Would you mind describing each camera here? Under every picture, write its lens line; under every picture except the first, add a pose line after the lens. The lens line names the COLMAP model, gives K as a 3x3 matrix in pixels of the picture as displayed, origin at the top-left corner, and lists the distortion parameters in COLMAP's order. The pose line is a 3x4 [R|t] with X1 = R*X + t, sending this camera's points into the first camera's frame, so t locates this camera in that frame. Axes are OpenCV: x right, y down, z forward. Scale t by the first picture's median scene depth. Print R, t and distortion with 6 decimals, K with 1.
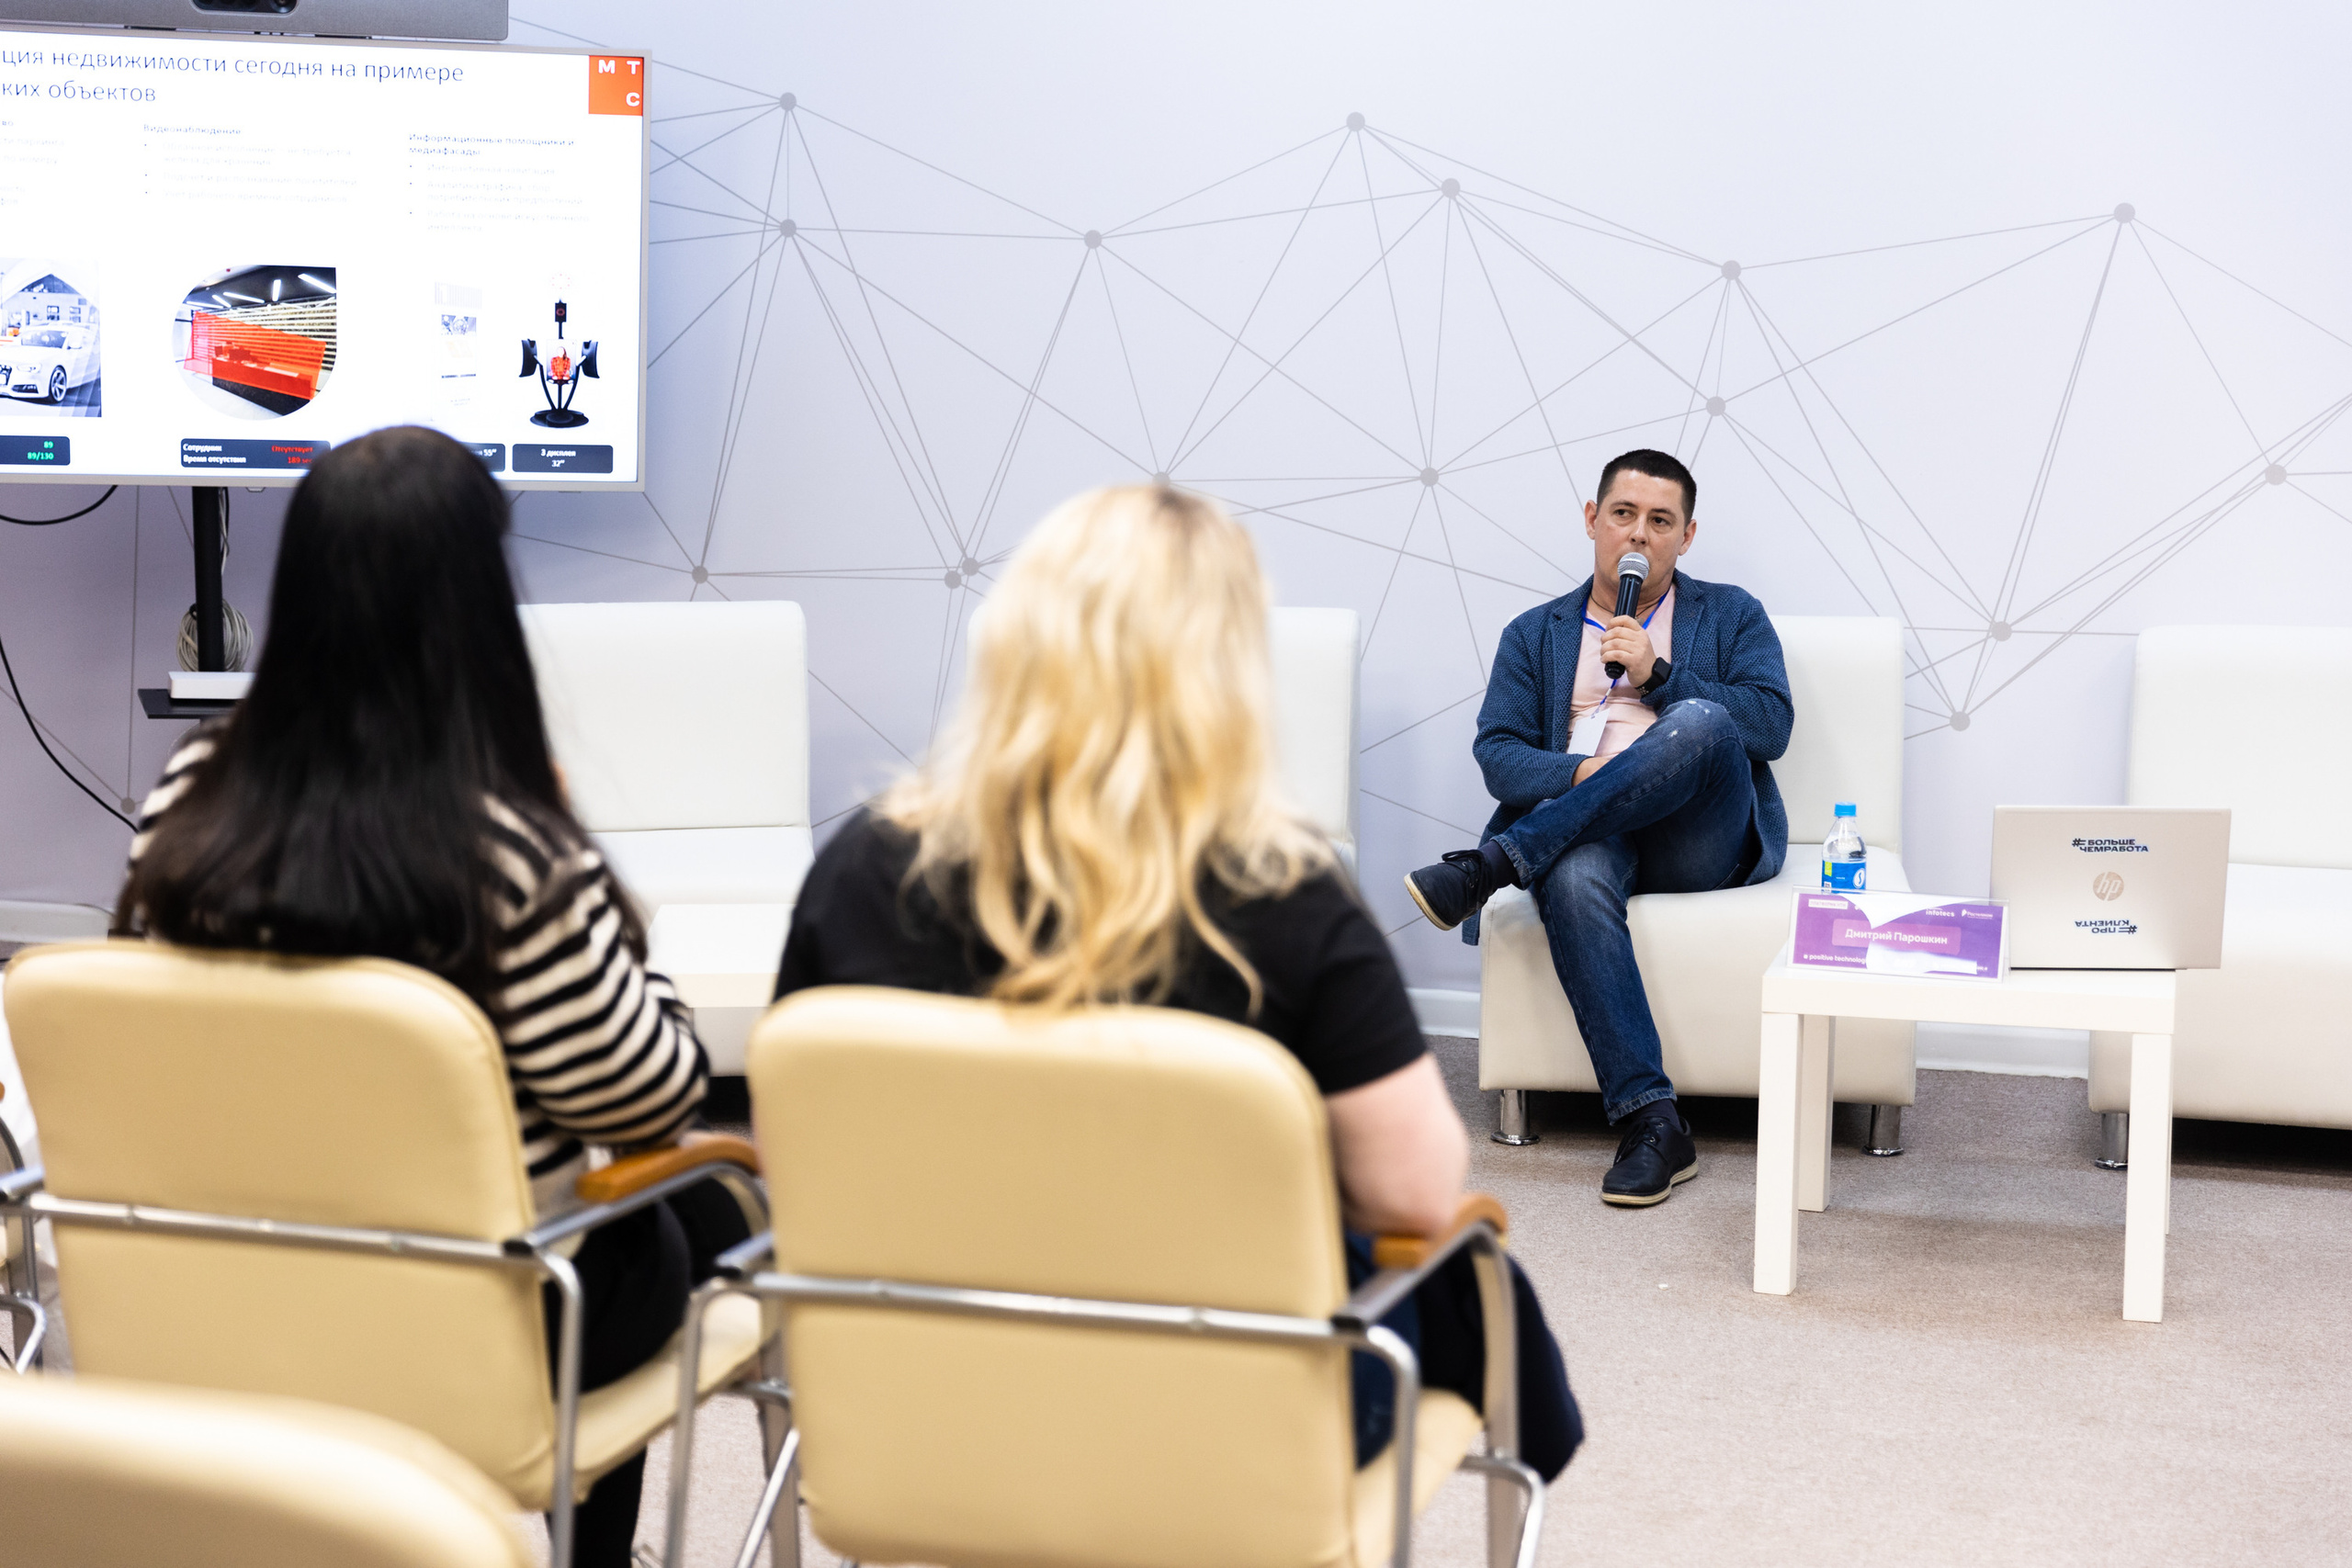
lens RADIAL K [[3770.3, 0, 1166.3], [0, 3770.3, 791.5], [0, 0, 1]] dist [0.010547, 0.000000]
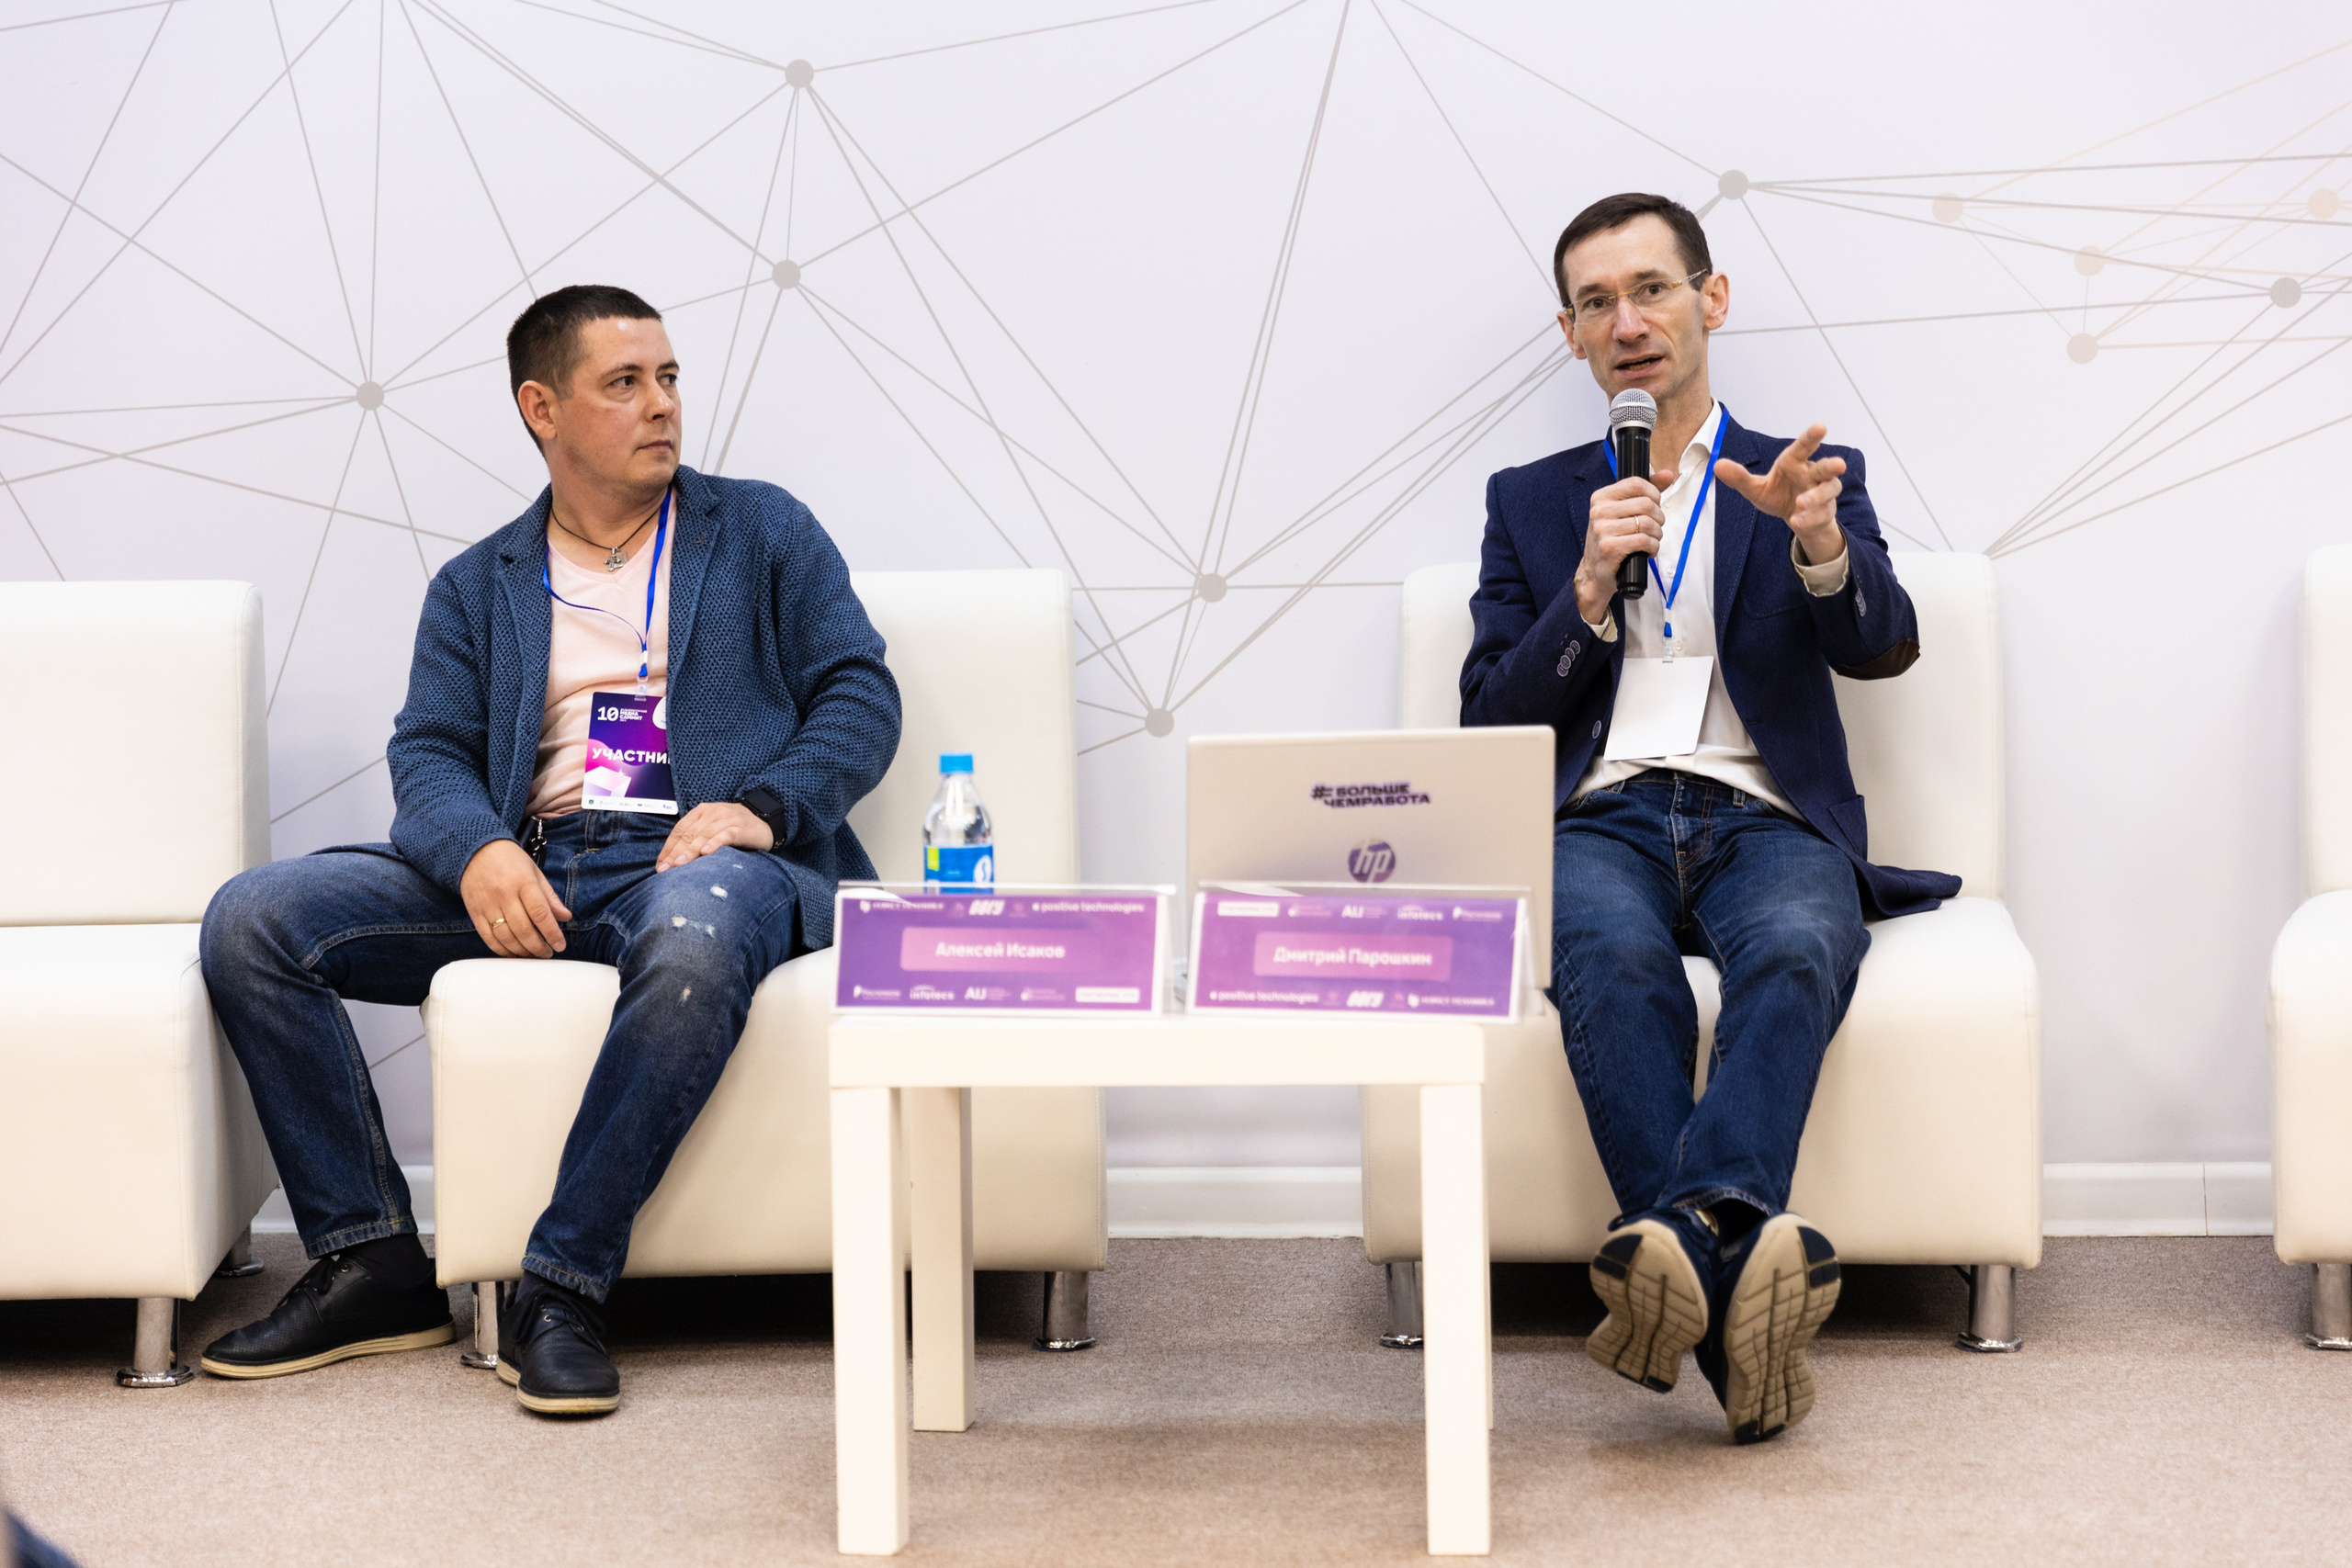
lens RADIAL K [[4343.1, 0, 1184.0], [0, 4343.1, 789.1], [0, 0, 1]] dist [0.003517, 0.000000]
pose [[0.980186, -0.032955, 0.195317, 0.060073], [0.046926, 0.996626, -0.067335, 0.046232], [-0.192439, 0.075166, 0.978426, 0.228400]]
